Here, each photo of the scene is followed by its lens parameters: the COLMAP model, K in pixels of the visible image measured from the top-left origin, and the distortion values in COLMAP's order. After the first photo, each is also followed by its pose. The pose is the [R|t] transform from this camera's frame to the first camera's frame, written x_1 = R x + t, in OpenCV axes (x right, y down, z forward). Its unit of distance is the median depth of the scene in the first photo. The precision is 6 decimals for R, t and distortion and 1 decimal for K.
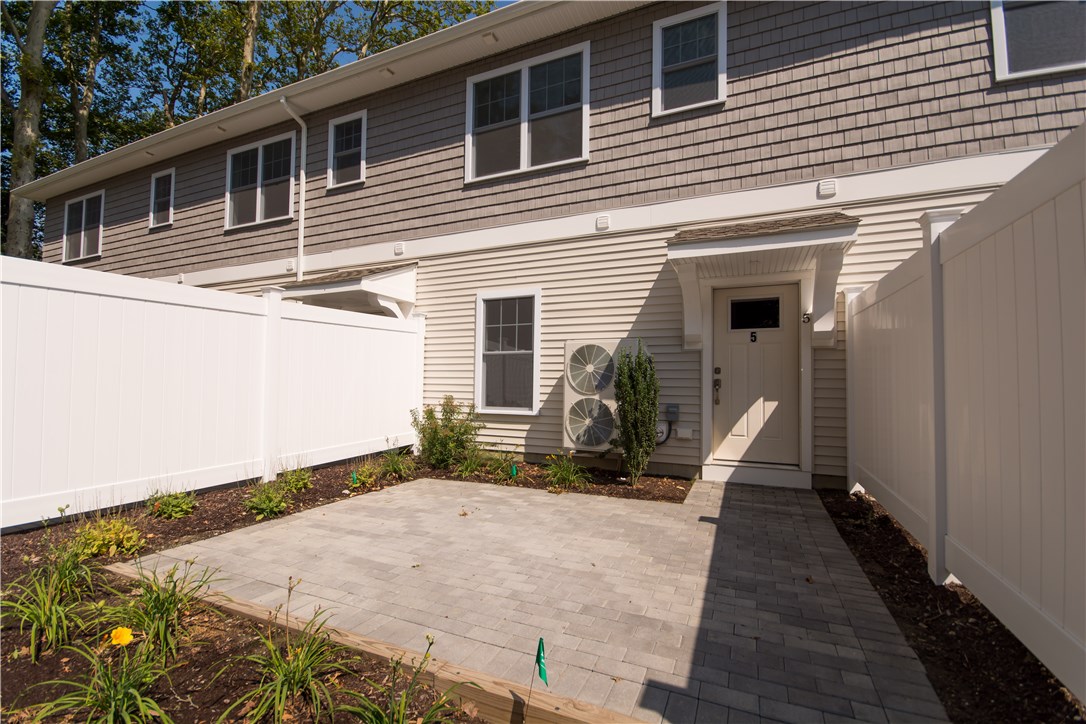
lens RADIAL K [[480.8, 0, 536.1], [0, 480.8, 365.7], [0, 0, 1]] dist [0.001809, -0.006874]
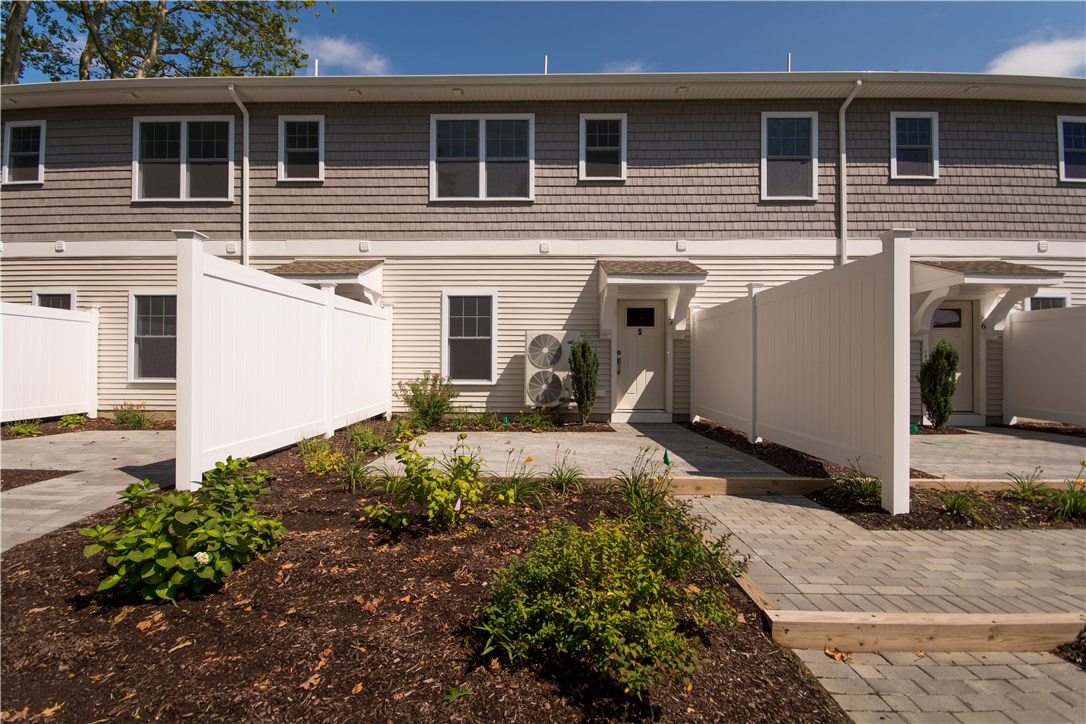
lens RADIAL K [[480.8, 0, 543.1], [0, 480.8, 362.8], [0, 0, 1]] dist [0.001809, -0.006874]
pose [[0.913663, 0.001495, 0.406471, -0.456902], [-0.010824, 0.999728, 0.020655, 0.012566], [-0.406329, -0.023272, 0.913430, -0.310938]]
